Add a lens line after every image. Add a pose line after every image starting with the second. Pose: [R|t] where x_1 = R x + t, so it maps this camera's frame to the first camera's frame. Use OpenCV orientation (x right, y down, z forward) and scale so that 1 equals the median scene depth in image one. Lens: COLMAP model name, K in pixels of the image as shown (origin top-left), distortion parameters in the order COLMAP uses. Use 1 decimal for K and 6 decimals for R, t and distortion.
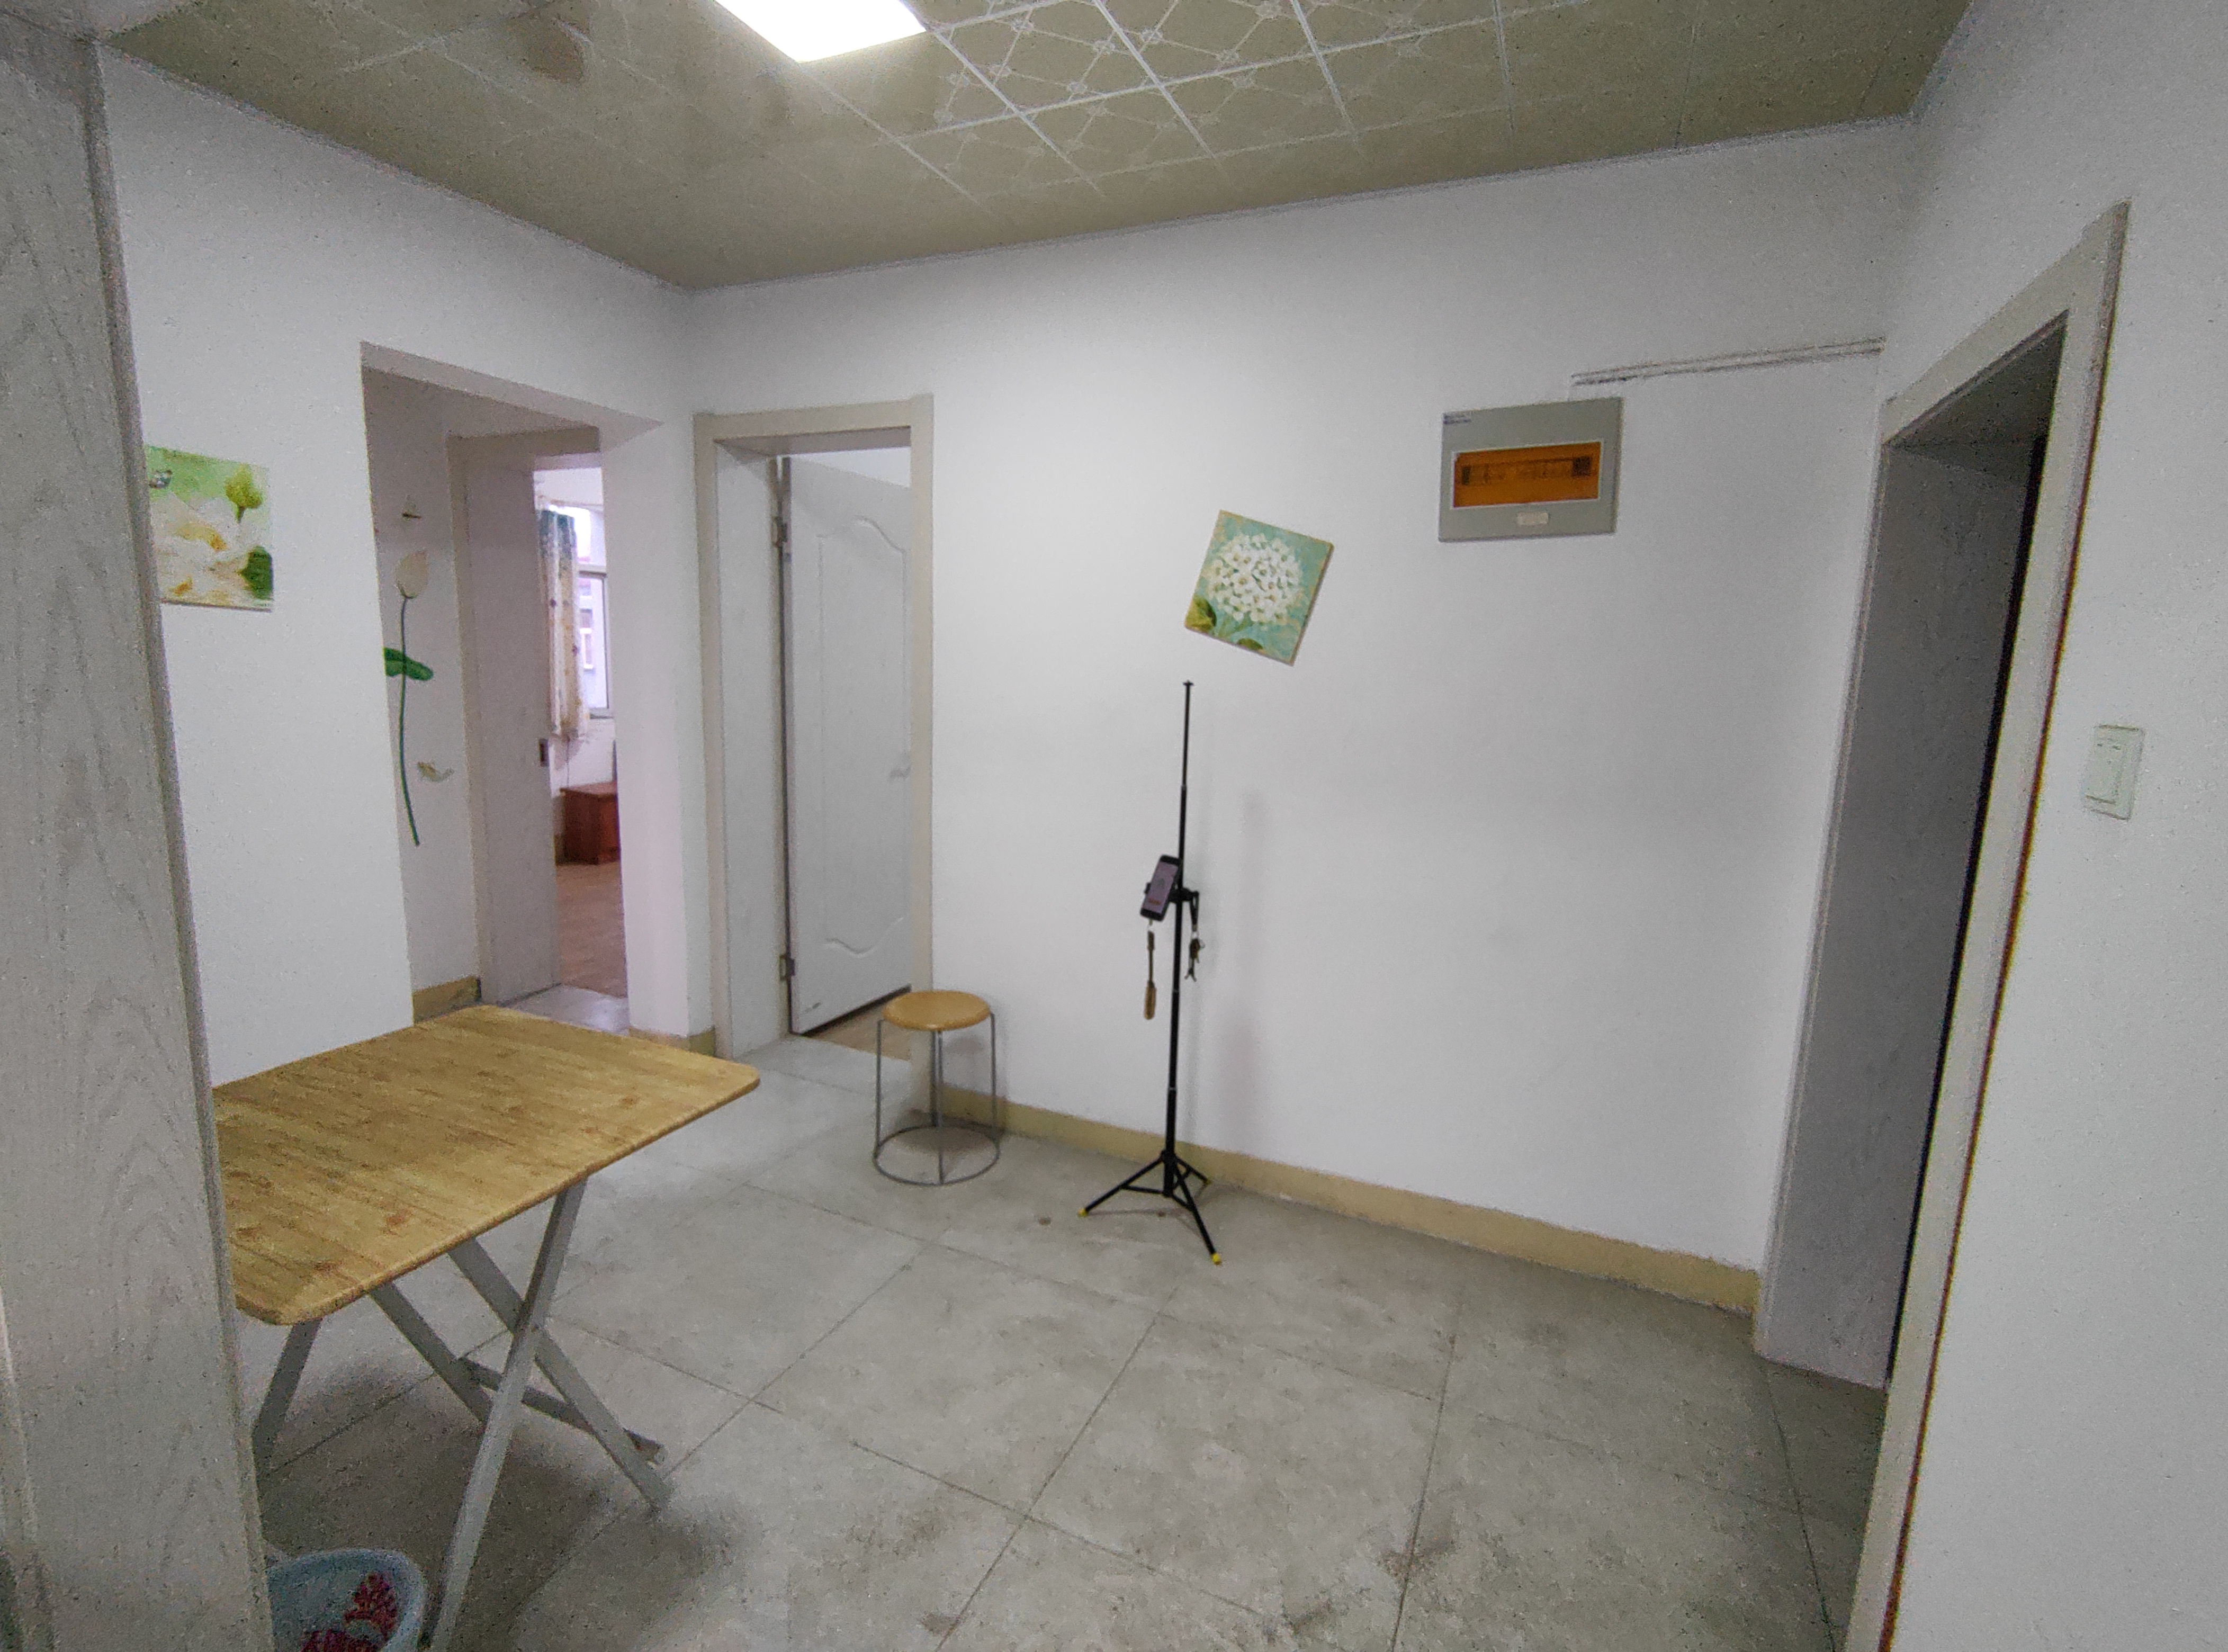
lens RADIAL K [[1048.4, 0, 1110.7], [0, 1048.4, 817.2], [0, 0, 1]] dist [0.009848, 0.002774]
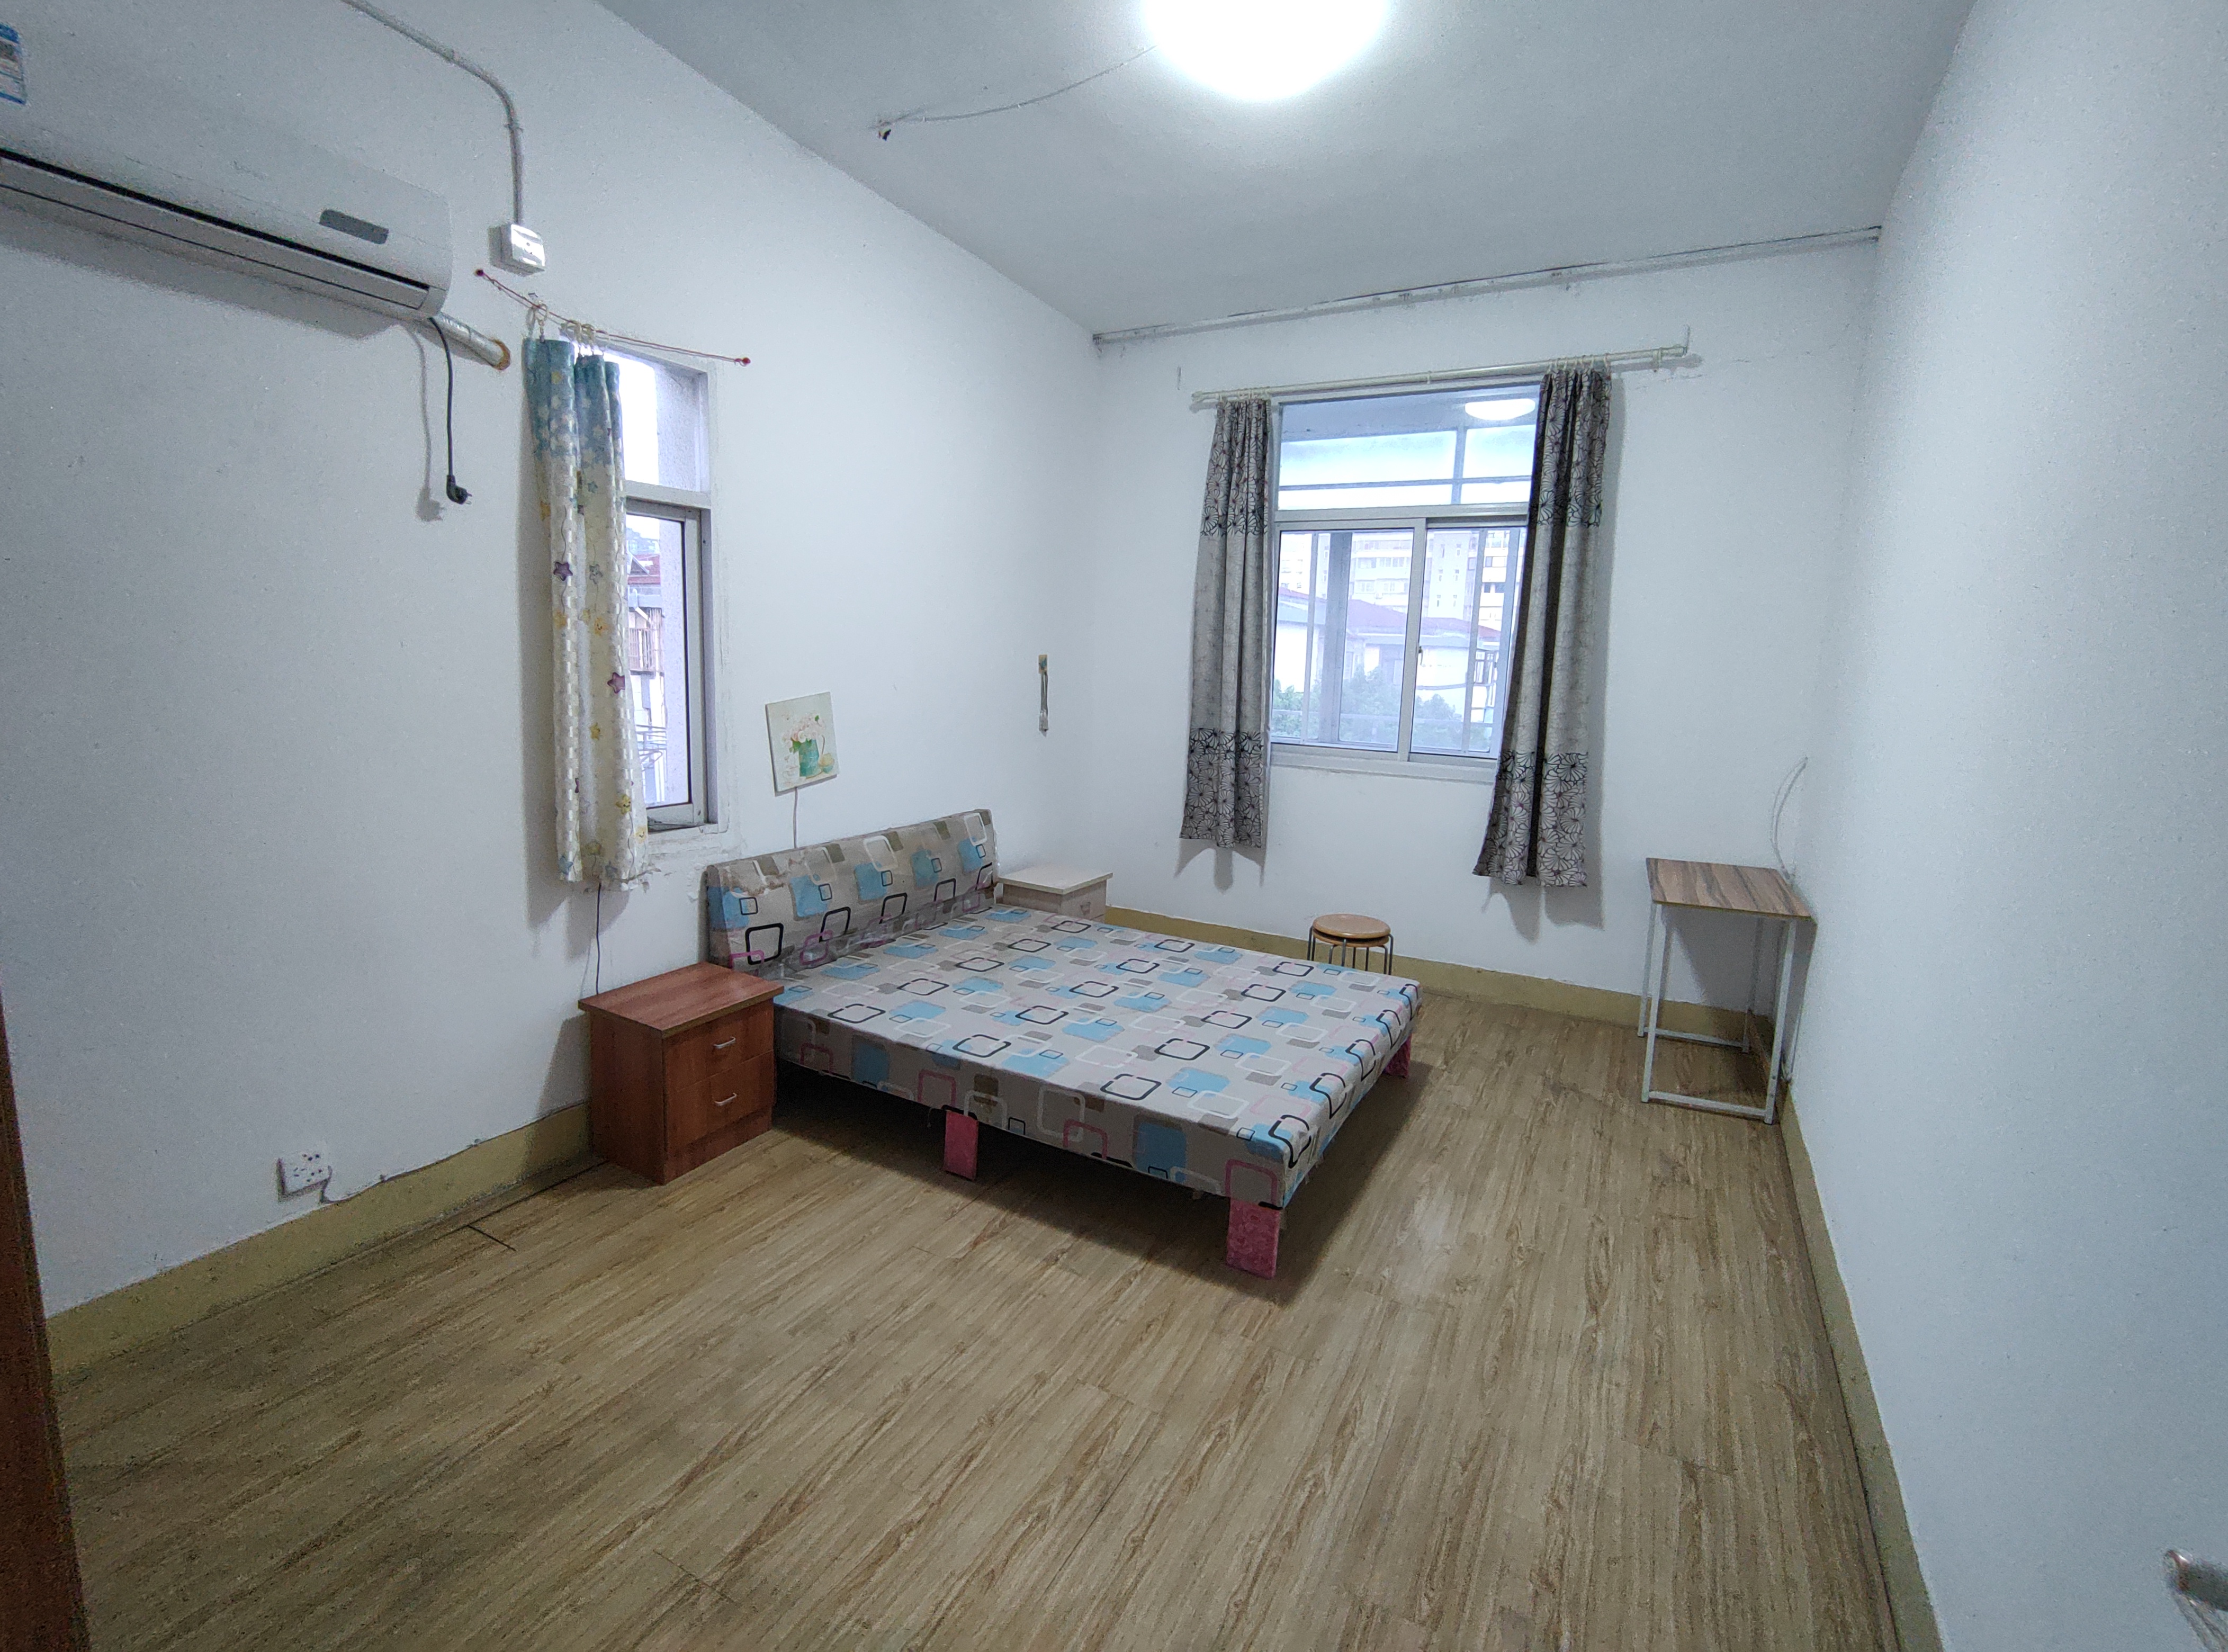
lens RADIAL K [[1048.4, 0, 1101.7], [0, 1048.4, 813.6], [0, 0, 1]] dist [0.009848, 0.002774]
pose [[0.998115, 0.011670, -0.060249, -0.287339], [-0.011608, 0.999932, 0.001376, -0.108752], [0.060261, -0.000674, 0.998182, 0.588802]]
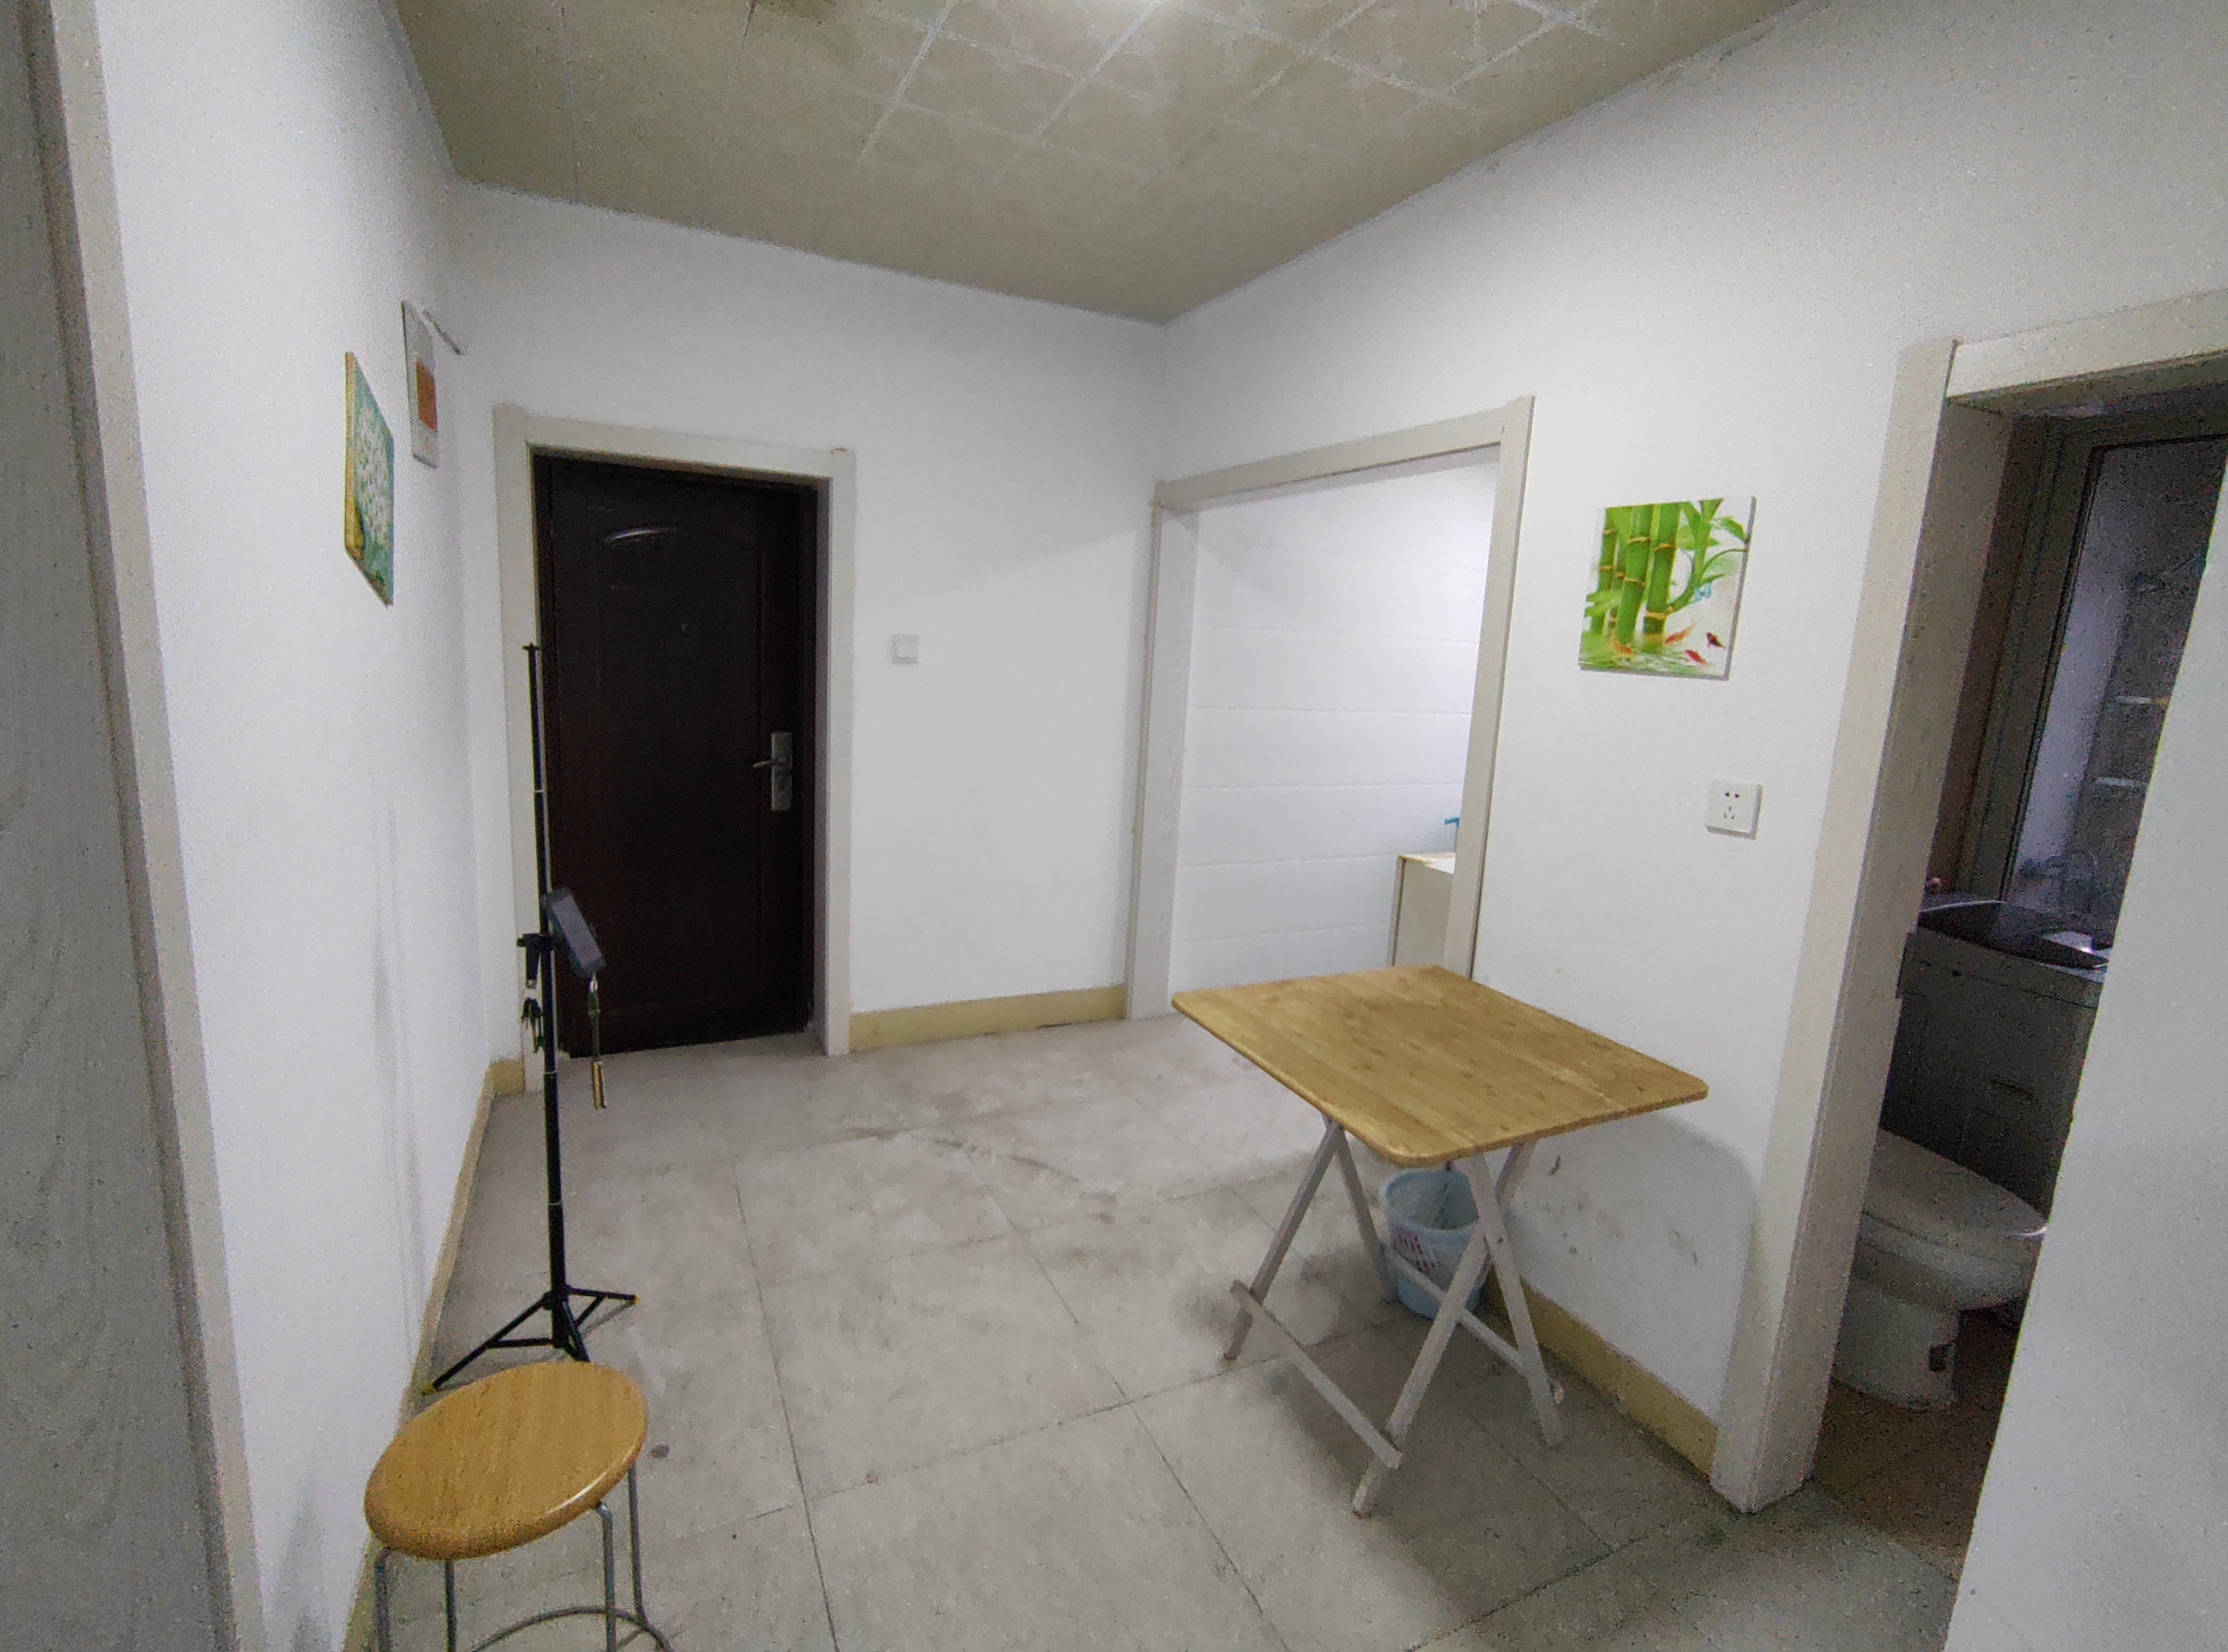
lens RADIAL K [[1048.4, 0, 1117.4], [0, 1048.4, 824.7], [0, 0, 1]] dist [0.009848, 0.002774]
pose [[-0.773542, -0.182960, 0.606761, -0.990451], [0.021812, 0.949168, 0.314015, -0.327821], [-0.633370, 0.256138, -0.730230, 1.885215]]
